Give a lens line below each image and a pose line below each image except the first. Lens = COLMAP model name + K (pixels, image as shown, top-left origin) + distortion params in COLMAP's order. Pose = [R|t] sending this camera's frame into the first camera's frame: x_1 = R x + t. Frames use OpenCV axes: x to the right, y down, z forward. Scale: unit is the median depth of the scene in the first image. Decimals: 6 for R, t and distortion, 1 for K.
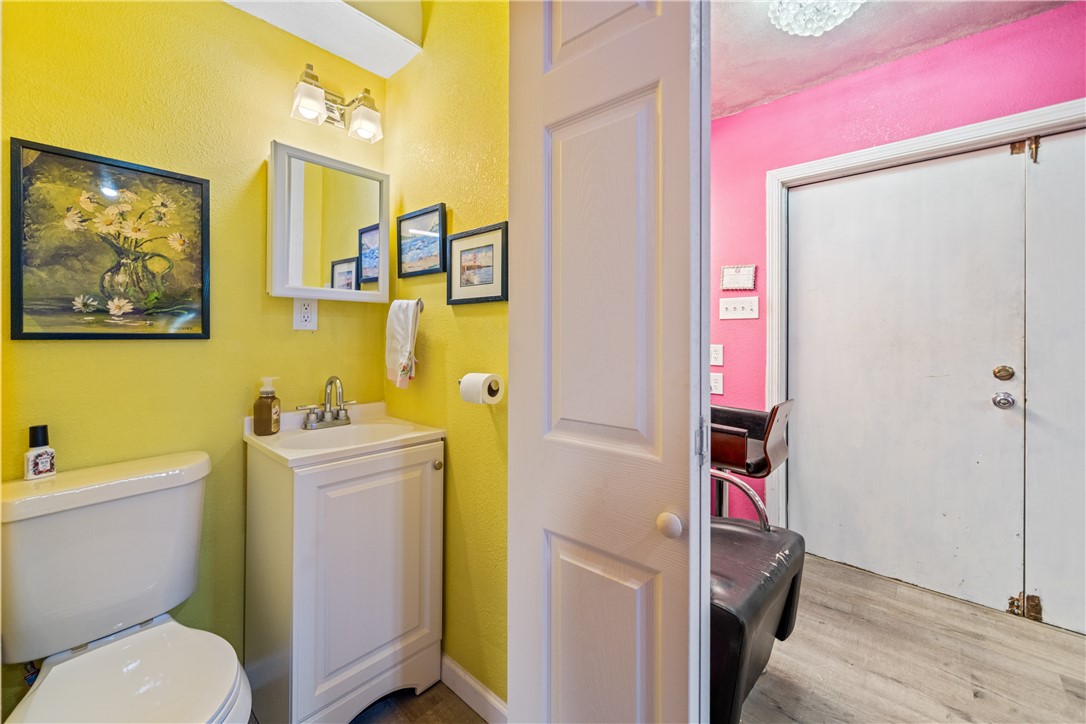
lens RADIAL K [[436.4, 0, 524.0], [0, 436.4, 336.3], [0, 0, 1]] dist [-0.000259, -0.000727]
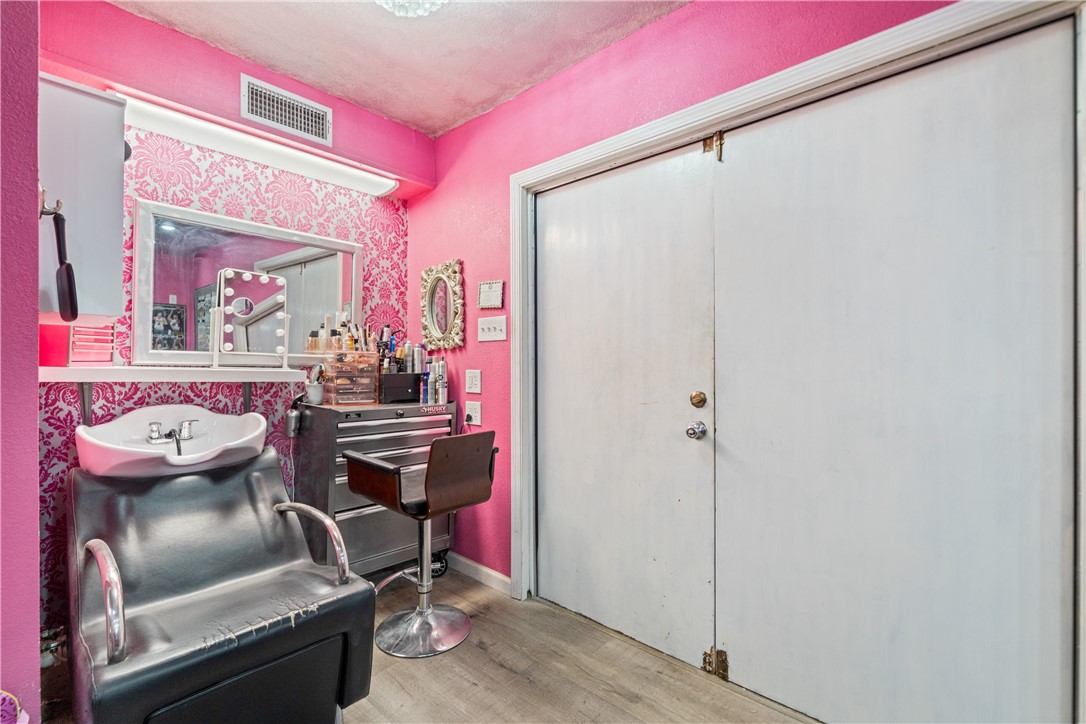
lens RADIAL K [[471.9, 0, 544.3], [0, 471.9, 363.5], [0, 0, 1]] dist [0.000130, 0.000238]
pose [[0.999944, -0.007086, 0.007863, 0.786519], [0.007078, 0.999974, 0.001129, 0.008217], [-0.007870, -0.001074, 0.999968, 0.042934]]
